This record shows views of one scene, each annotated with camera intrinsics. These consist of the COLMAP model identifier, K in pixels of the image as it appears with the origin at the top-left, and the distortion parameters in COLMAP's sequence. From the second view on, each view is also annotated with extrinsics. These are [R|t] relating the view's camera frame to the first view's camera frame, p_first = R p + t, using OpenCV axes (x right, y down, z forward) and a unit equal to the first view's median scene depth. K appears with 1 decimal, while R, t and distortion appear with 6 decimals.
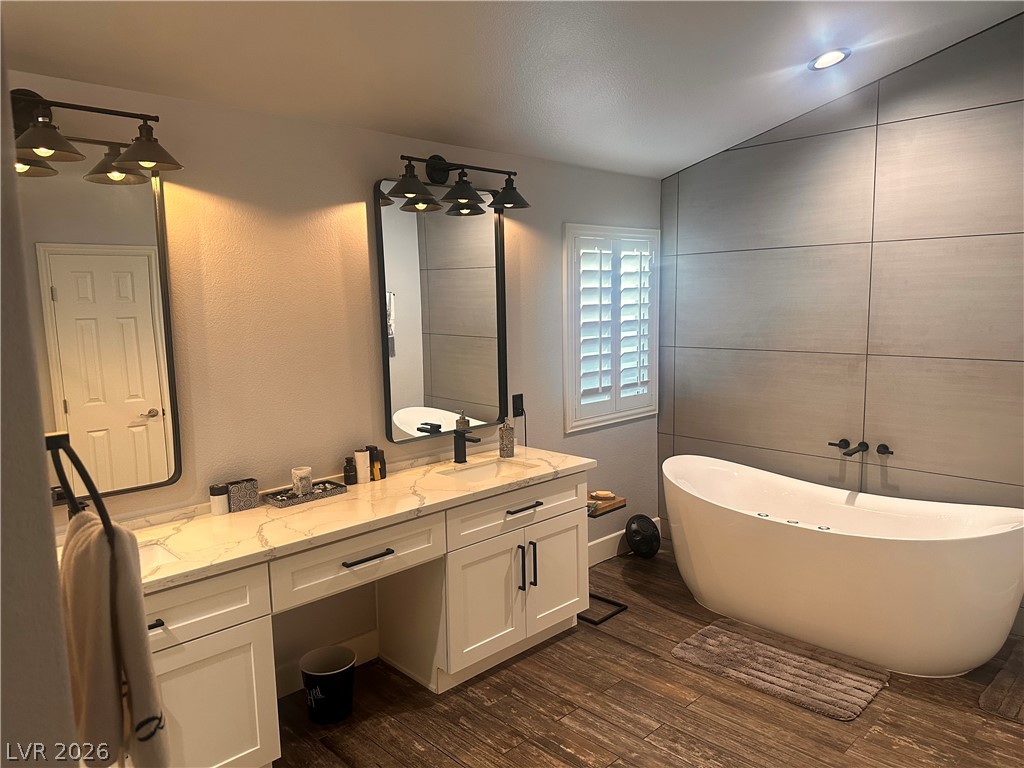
lens RADIAL K [[722.2, 0, 511.3], [0, 722.2, 381.8], [0, 0, 1]] dist [0.058979, -0.001668]
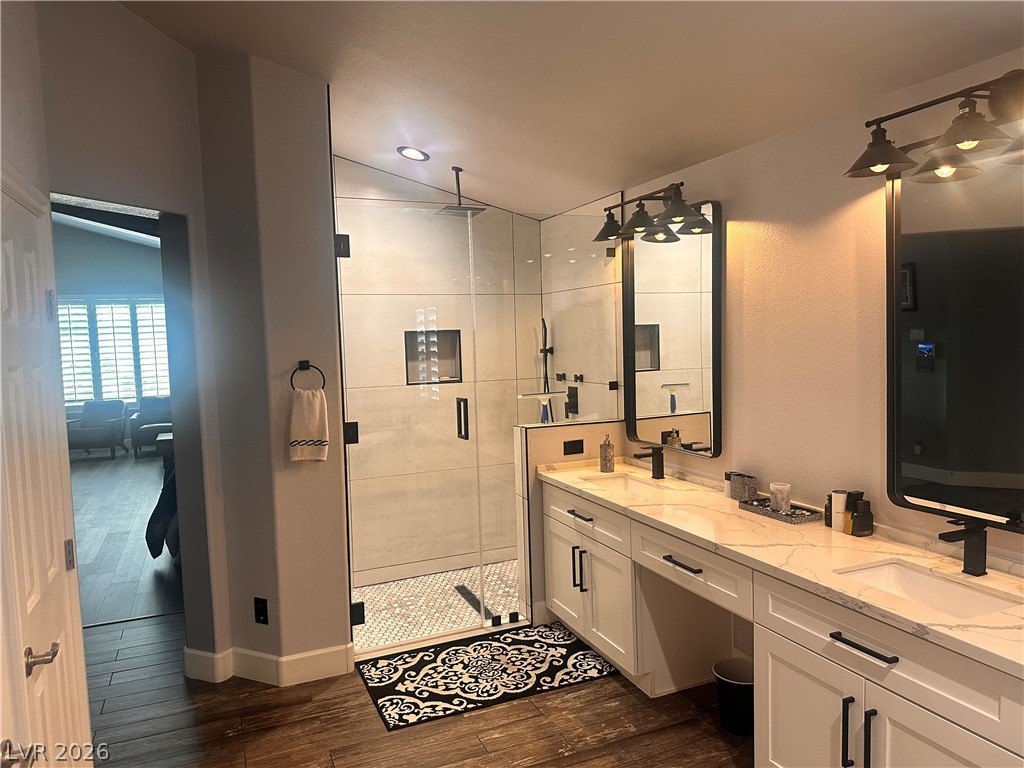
lens RADIAL K [[722.2, 0, 511.4], [0, 722.2, 389.3], [0, 0, 1]] dist [0.058979, -0.001668]
pose [[-0.365895, 0.097698, -0.925514, 0.753039], [-0.075046, 0.988139, 0.133978, -0.113816], [0.927625, 0.118478, -0.354223, 1.008548]]
